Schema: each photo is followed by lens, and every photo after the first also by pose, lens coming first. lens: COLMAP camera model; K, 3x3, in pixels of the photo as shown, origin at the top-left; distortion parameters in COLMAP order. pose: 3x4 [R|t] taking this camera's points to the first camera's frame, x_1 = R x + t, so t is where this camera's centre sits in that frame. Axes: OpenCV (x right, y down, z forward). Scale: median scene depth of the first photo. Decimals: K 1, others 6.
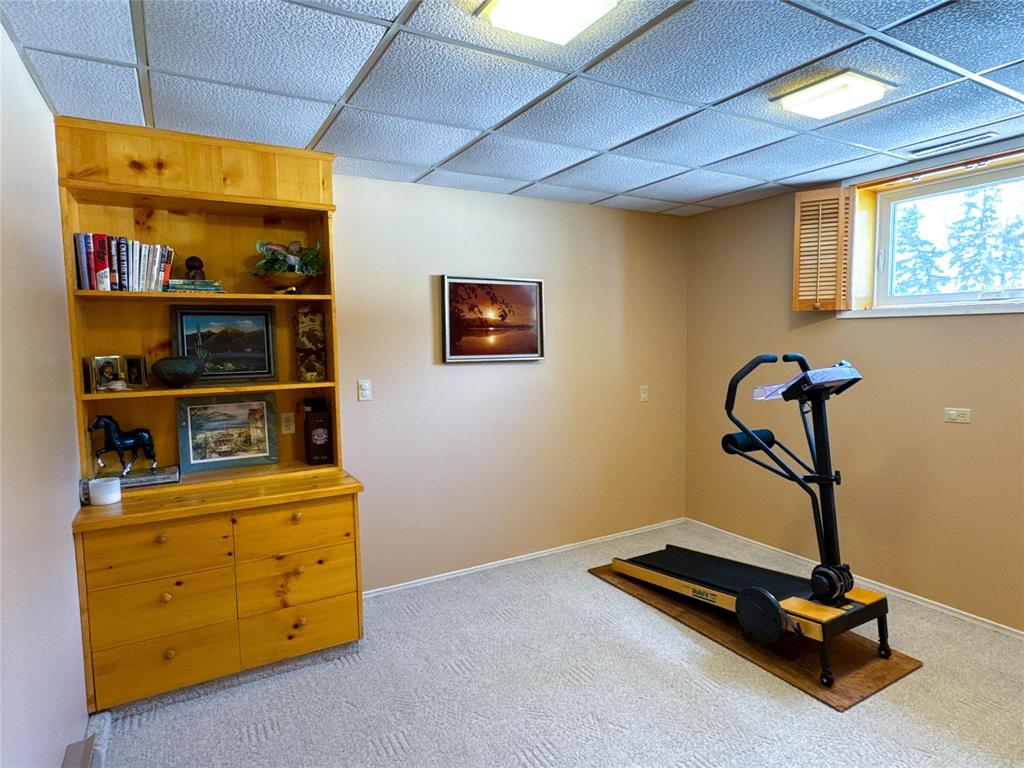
lens RADIAL K [[582.3, 0, 513.4], [0, 582.3, 387.0], [0, 0, 1]] dist [0.016672, 0.001677]
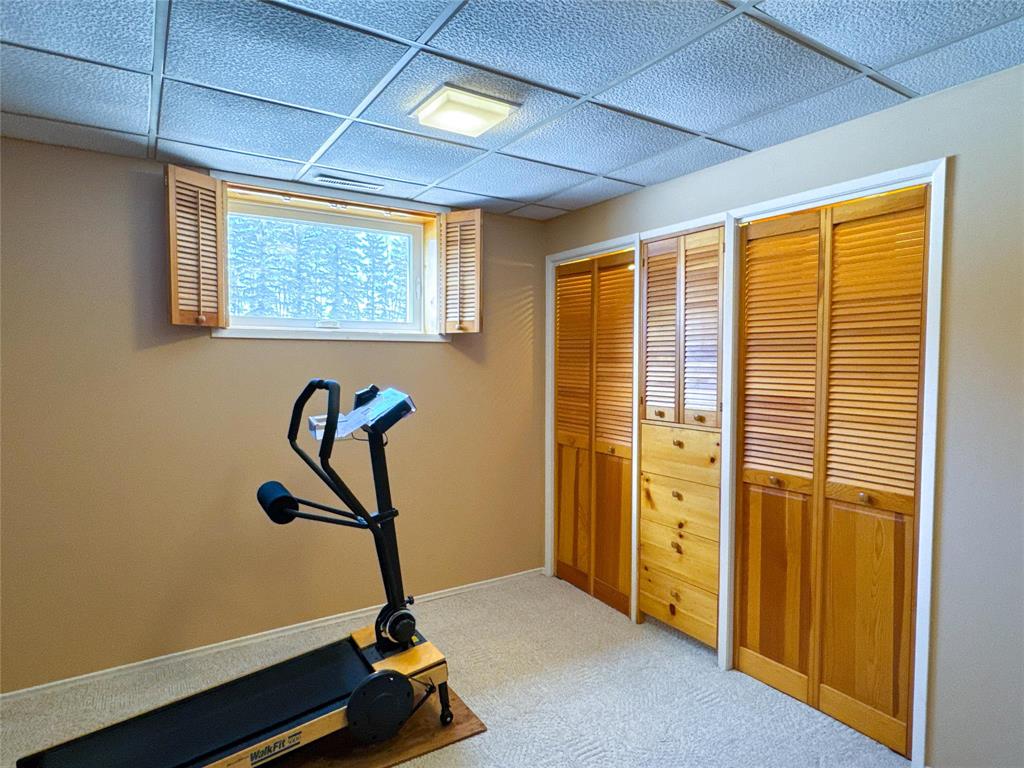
lens RADIAL K [[582.3, 0, 519.8], [0, 582.3, 384.1], [0, 0, 1]] dist [0.016672, 0.001677]
pose [[-0.028122, -0.028570, 0.999196, -0.307385], [0.085567, 0.995854, 0.030883, -0.044339], [-0.995935, 0.086367, -0.025561, 0.662403]]
